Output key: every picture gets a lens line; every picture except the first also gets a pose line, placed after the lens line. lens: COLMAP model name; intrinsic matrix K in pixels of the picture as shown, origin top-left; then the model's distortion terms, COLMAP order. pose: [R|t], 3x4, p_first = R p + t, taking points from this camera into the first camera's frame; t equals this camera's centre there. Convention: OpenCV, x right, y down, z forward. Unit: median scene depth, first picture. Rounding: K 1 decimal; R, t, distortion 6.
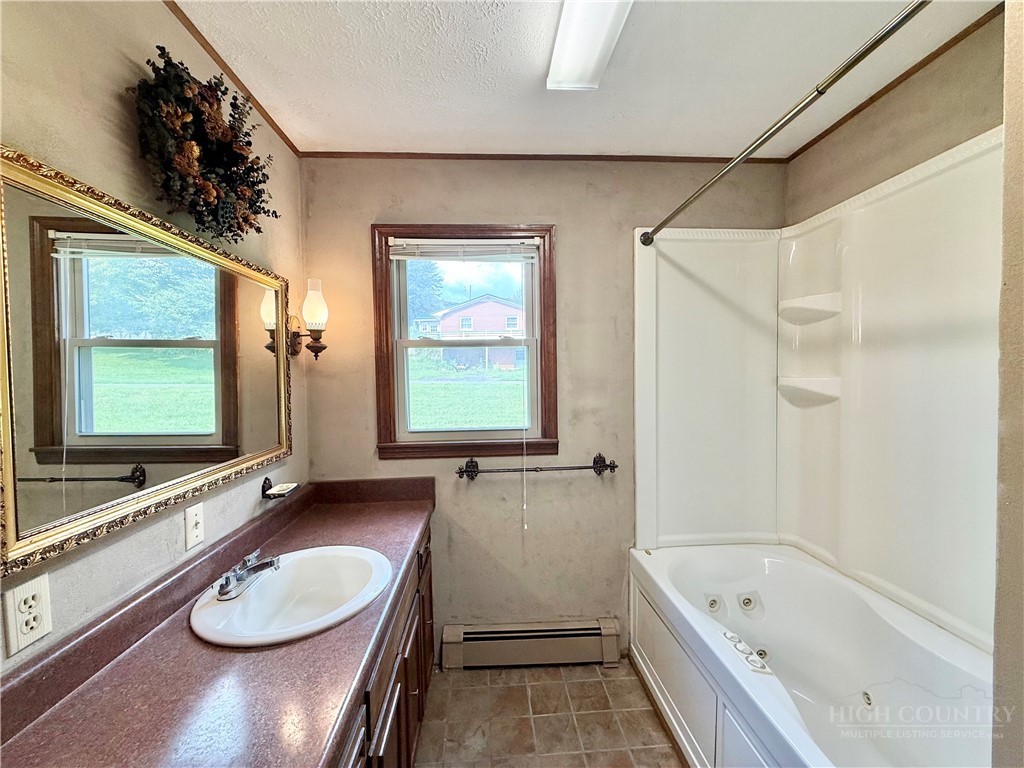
lens RADIAL K [[408.7, 0, 507.7], [0, 408.7, 385.0], [0, 0, 1]] dist [-0.000936, -0.000263]
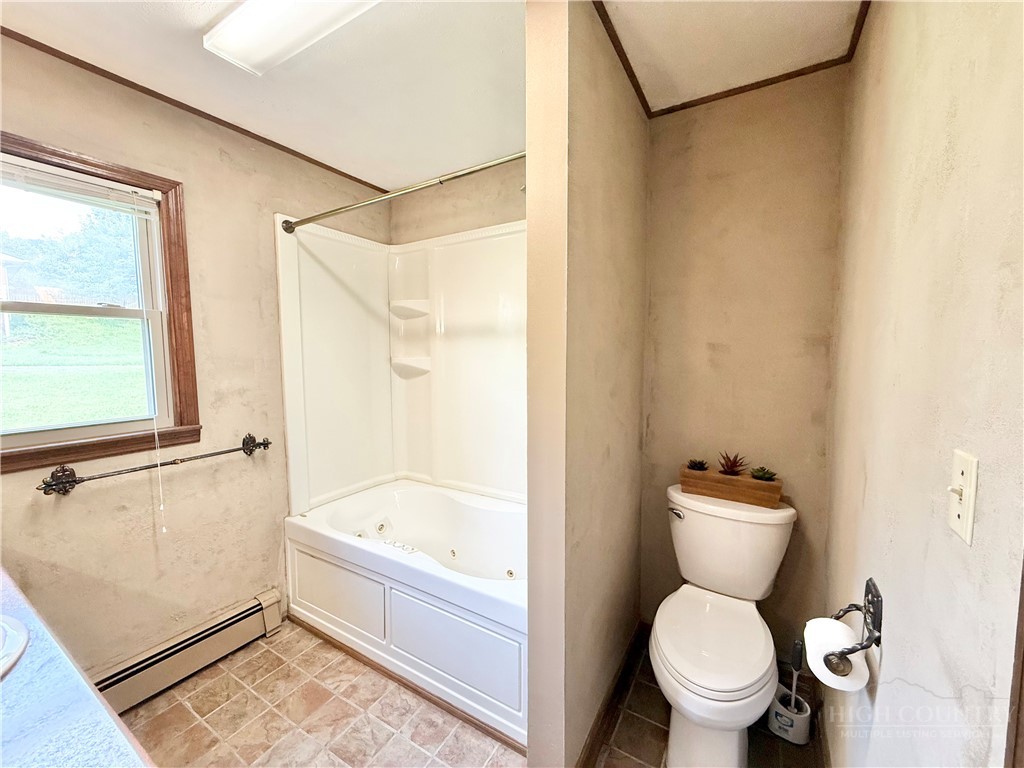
lens RADIAL K [[408.7, 0, 507.7], [0, 408.7, 385.0], [0, 0, 1]] dist [-0.000936, -0.000263]
pose [[0.573598, -0.052587, 0.817447, -0.222914], [0.019405, 0.998529, 0.050621, 0.010985], [-0.818907, -0.013174, 0.573775, -0.083911]]
